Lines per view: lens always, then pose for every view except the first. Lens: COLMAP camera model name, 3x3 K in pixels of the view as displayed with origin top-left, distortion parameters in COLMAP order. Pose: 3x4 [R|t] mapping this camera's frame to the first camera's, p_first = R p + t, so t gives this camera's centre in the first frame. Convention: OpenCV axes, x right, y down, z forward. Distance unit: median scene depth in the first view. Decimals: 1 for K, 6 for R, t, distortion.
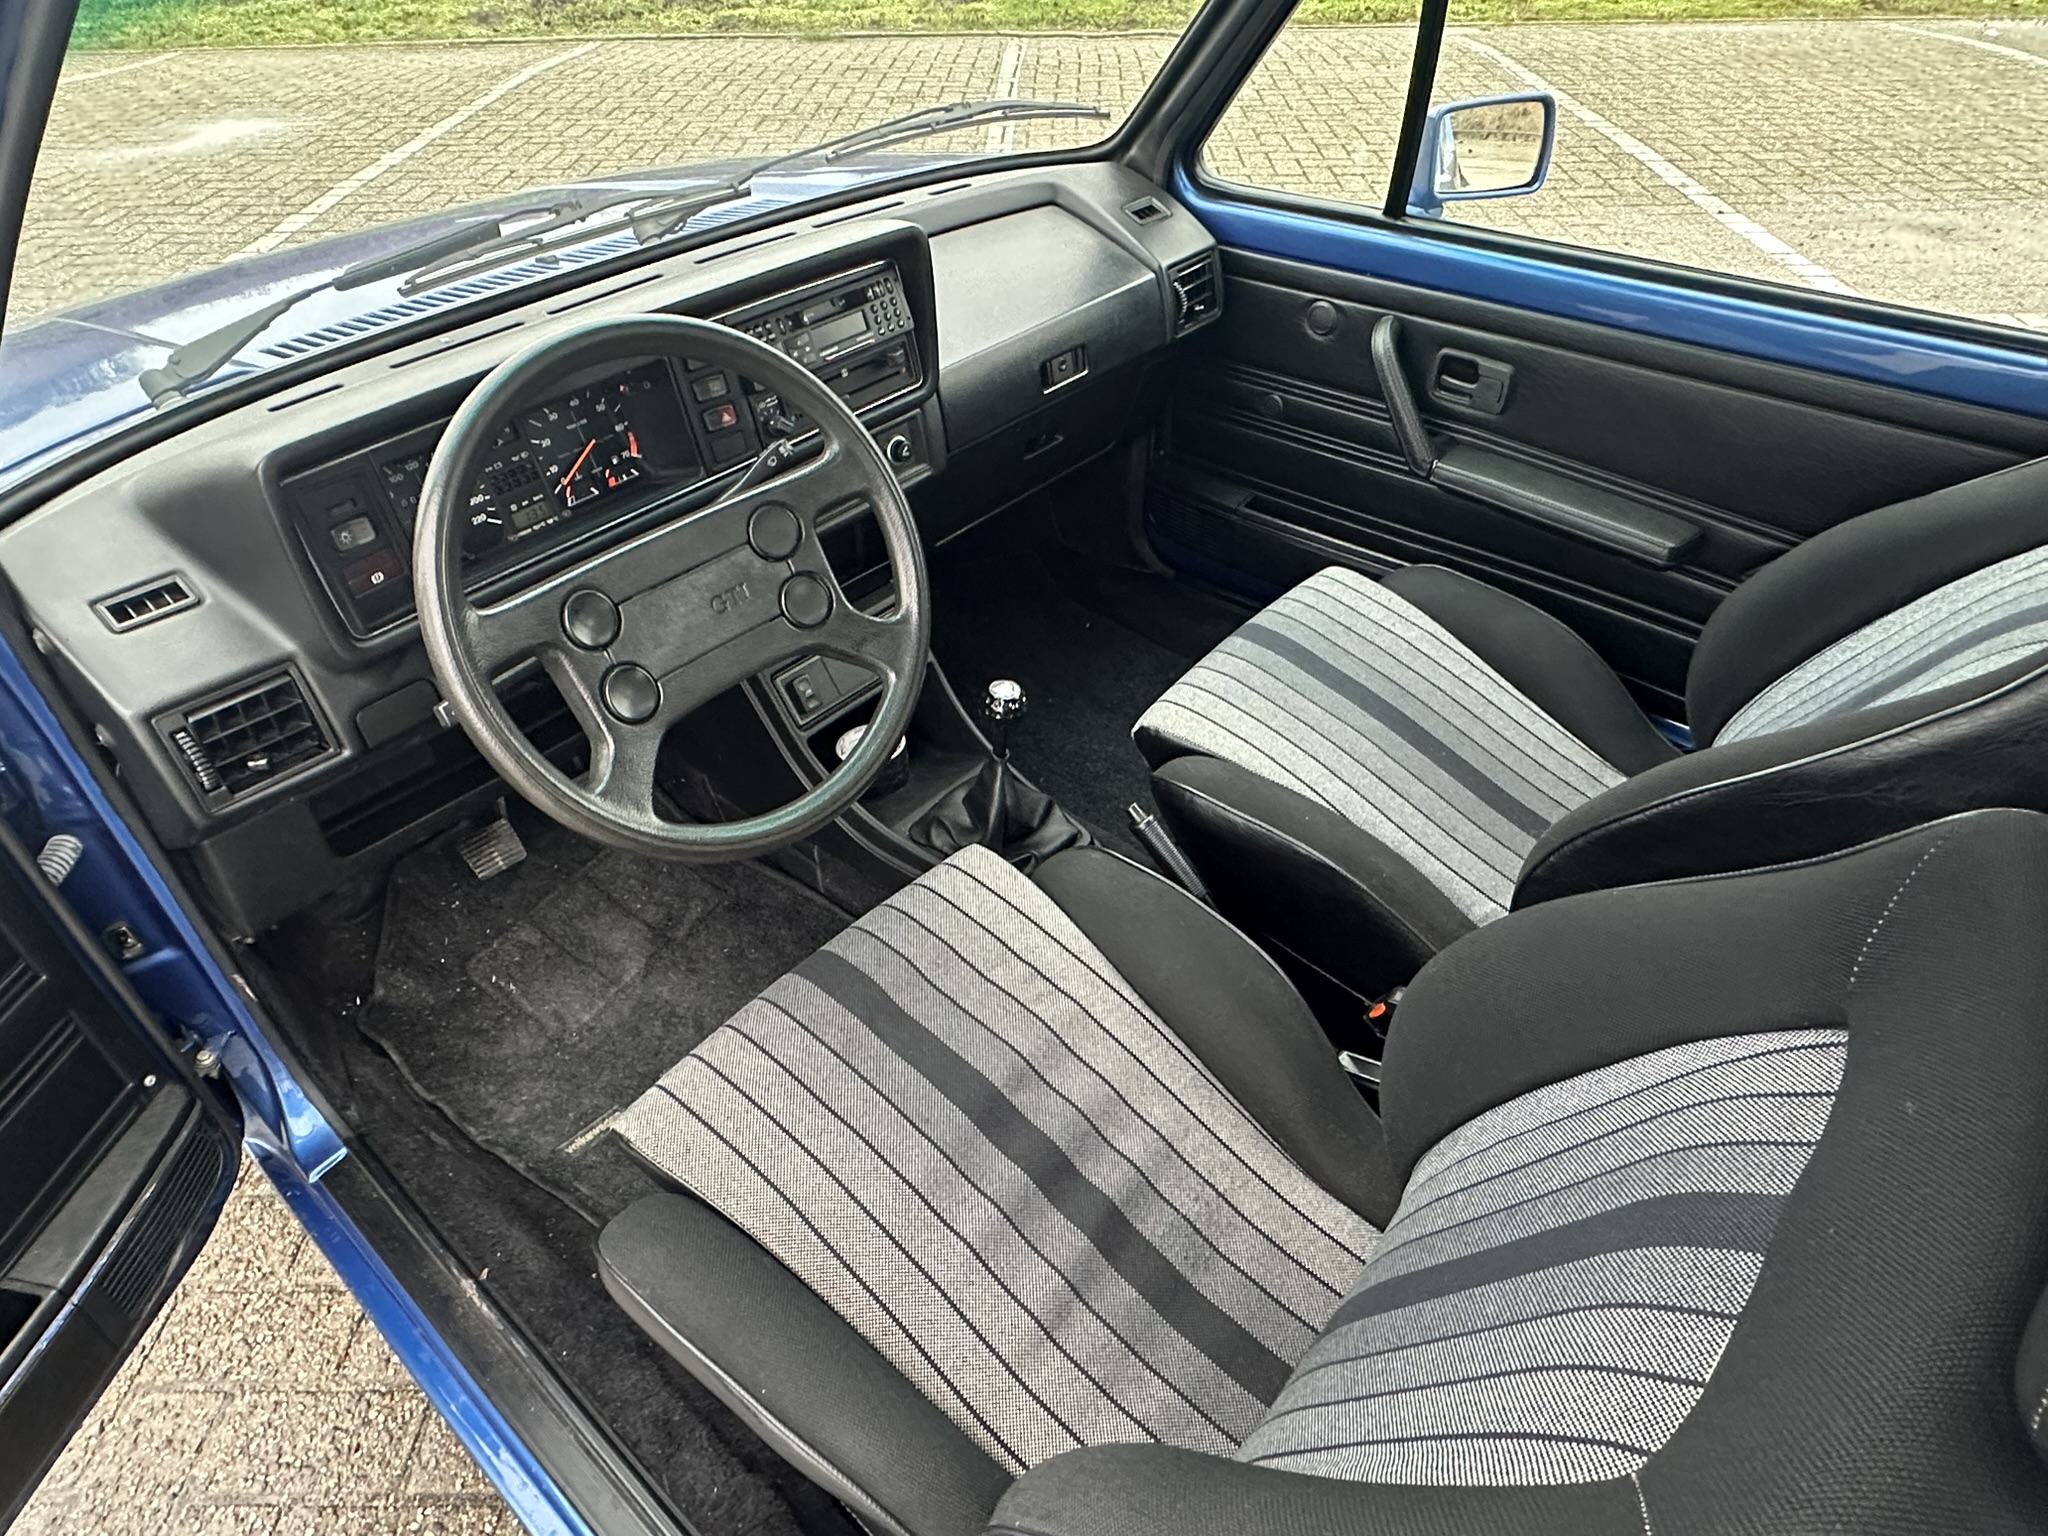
lens RADIAL K [[1193.0, 0, 1024.0], [0, 1193.0, 768.0], [0, 0, 1]] dist [-0.003135, 0.000746]
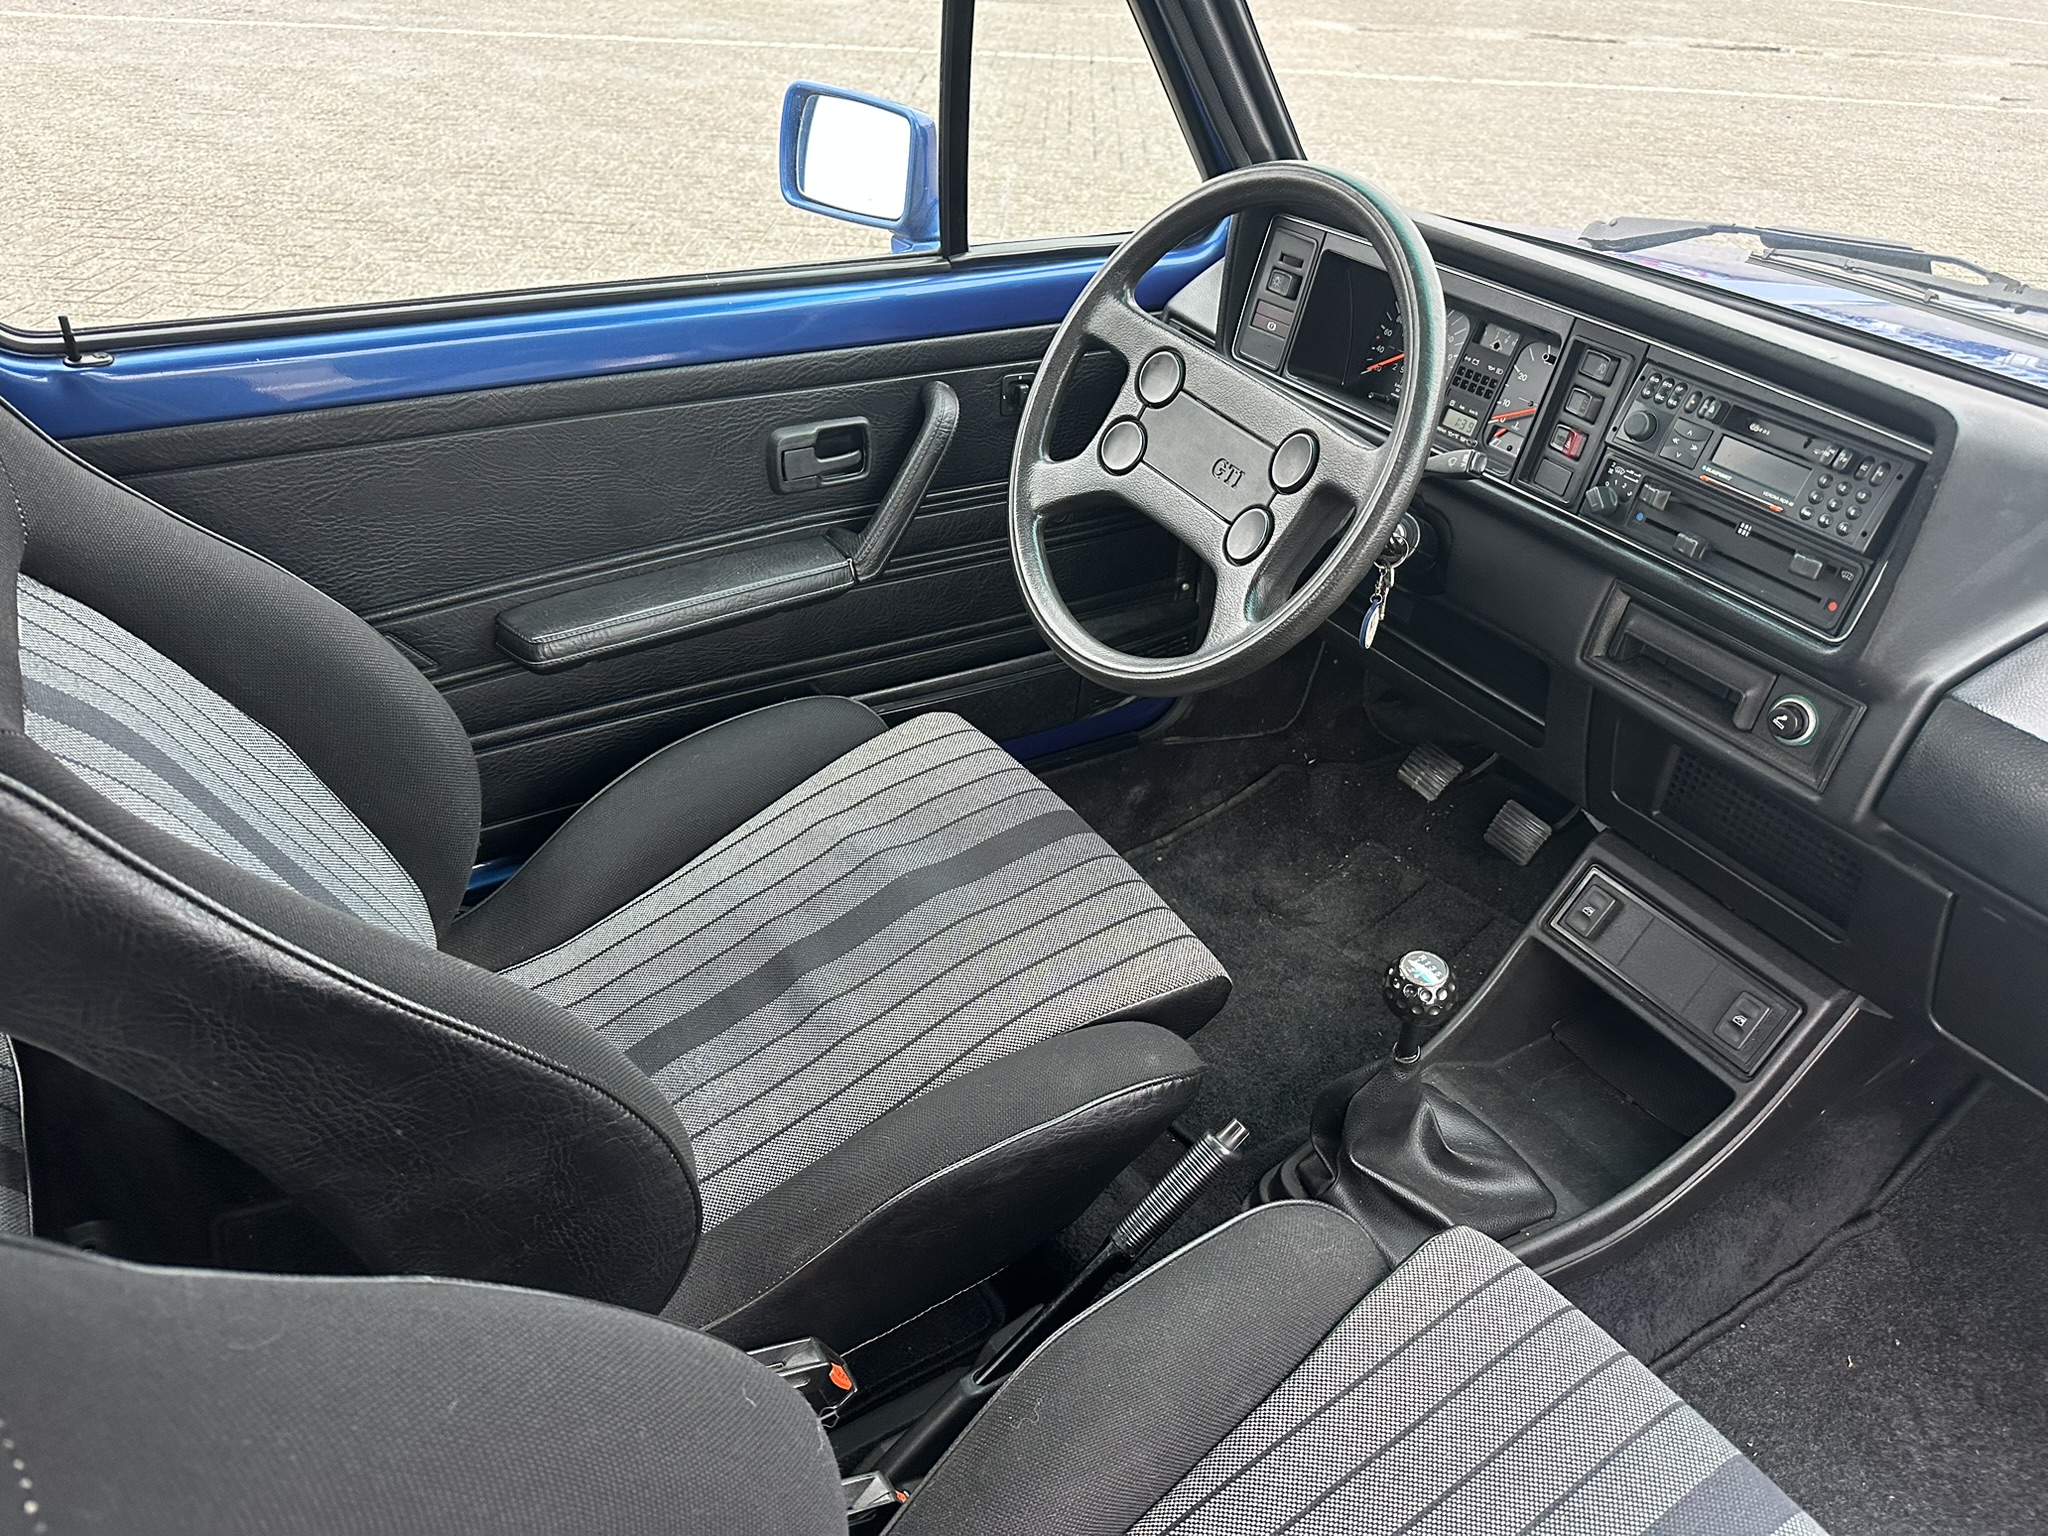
lens RADIAL K [[1434.2, 0, 1024.0], [0, 1434.2, 768.0], [0, 0, 1]] dist [0.052505, -0.069675]
pose [[-0.307756, 0.535129, -0.786717, 0.658285], [-0.650129, 0.485447, 0.584528, -0.459285], [0.694707, 0.691360, 0.198503, 0.623715]]
